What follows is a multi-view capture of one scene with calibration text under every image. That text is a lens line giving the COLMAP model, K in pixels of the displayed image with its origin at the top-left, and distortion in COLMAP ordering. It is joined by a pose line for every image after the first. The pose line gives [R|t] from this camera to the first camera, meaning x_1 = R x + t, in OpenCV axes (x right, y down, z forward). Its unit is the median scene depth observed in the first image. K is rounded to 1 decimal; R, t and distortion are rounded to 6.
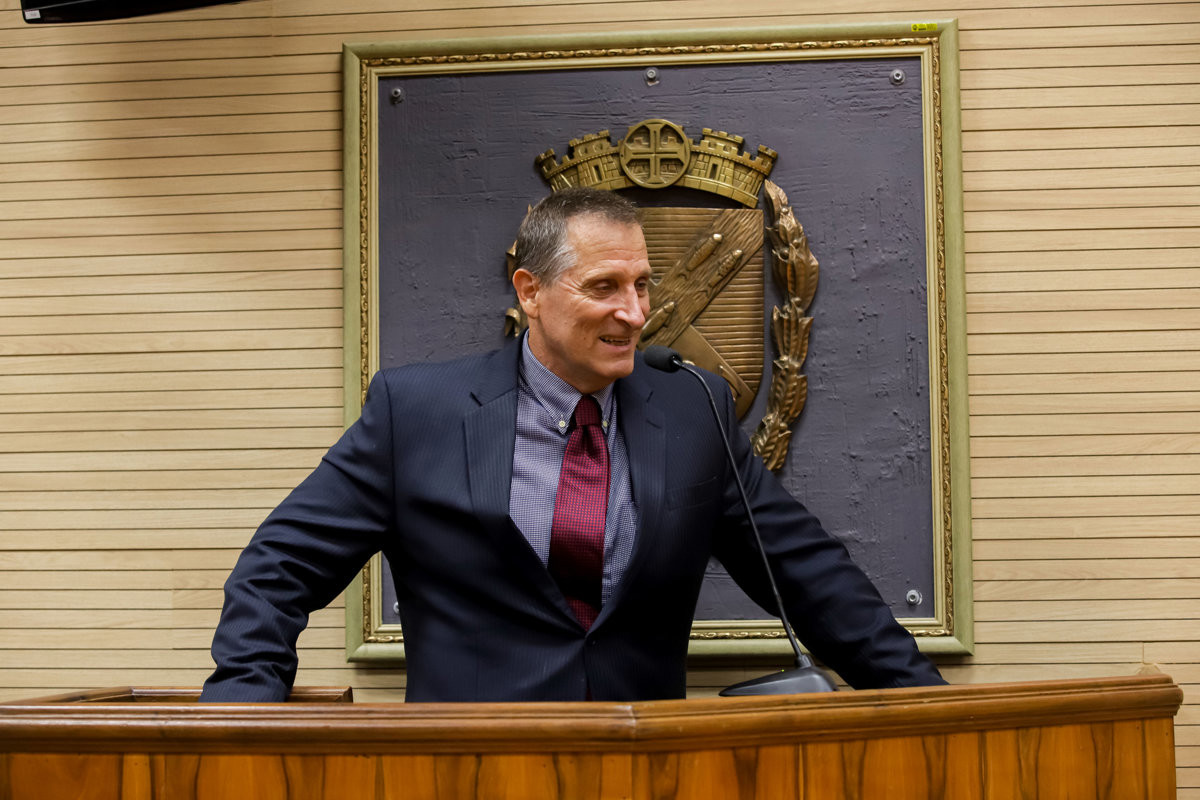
lens RADIAL K [[2968.3, 0, 597.4], [0, 2968.3, 399.3], [0, 0, 1]] dist [-0.267639, 0.000000]
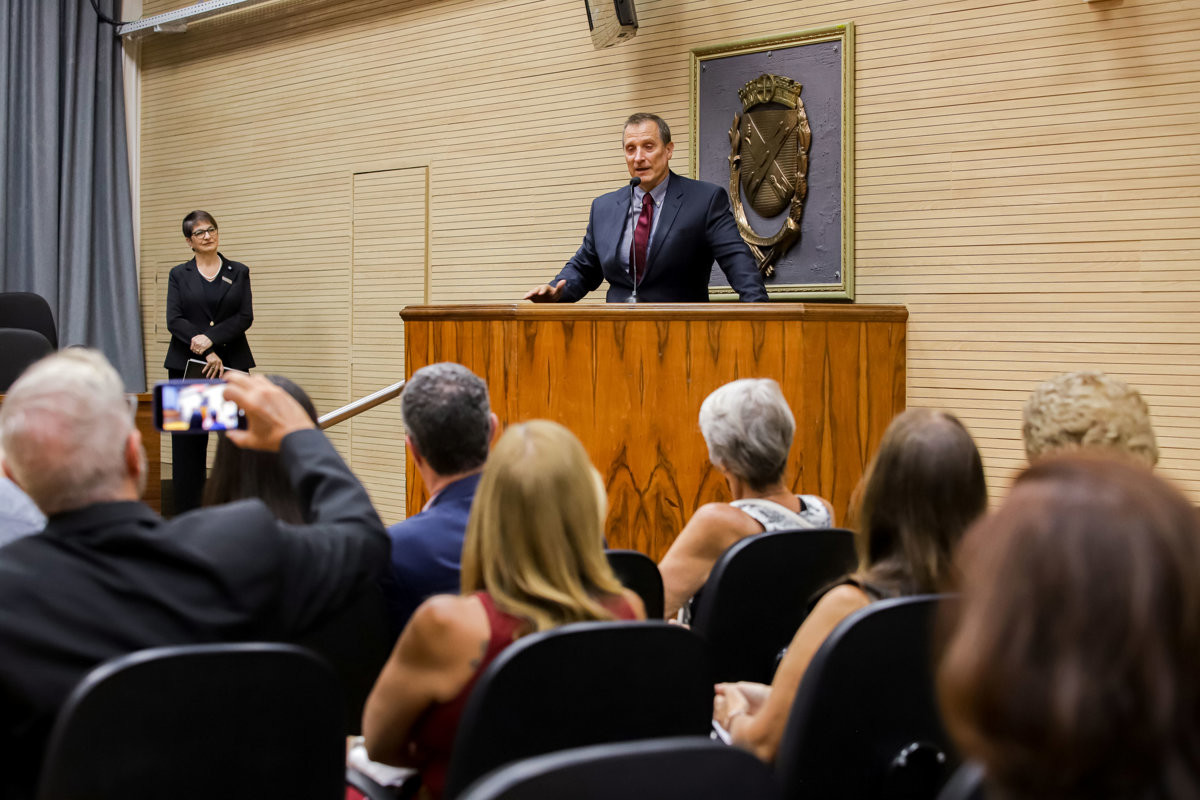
lens RADIAL K [[2458.6, 0, 599.9], [0, 2458.6, 398.9], [0, 0, 1]] dist [-0.095411, 0.000000]
pose [[0.656598, 0.037376, -0.753314, 1.438747], [0.035739, 0.996108, 0.080573, 0.002279], [0.753393, -0.079827, 0.652707, -0.410742]]
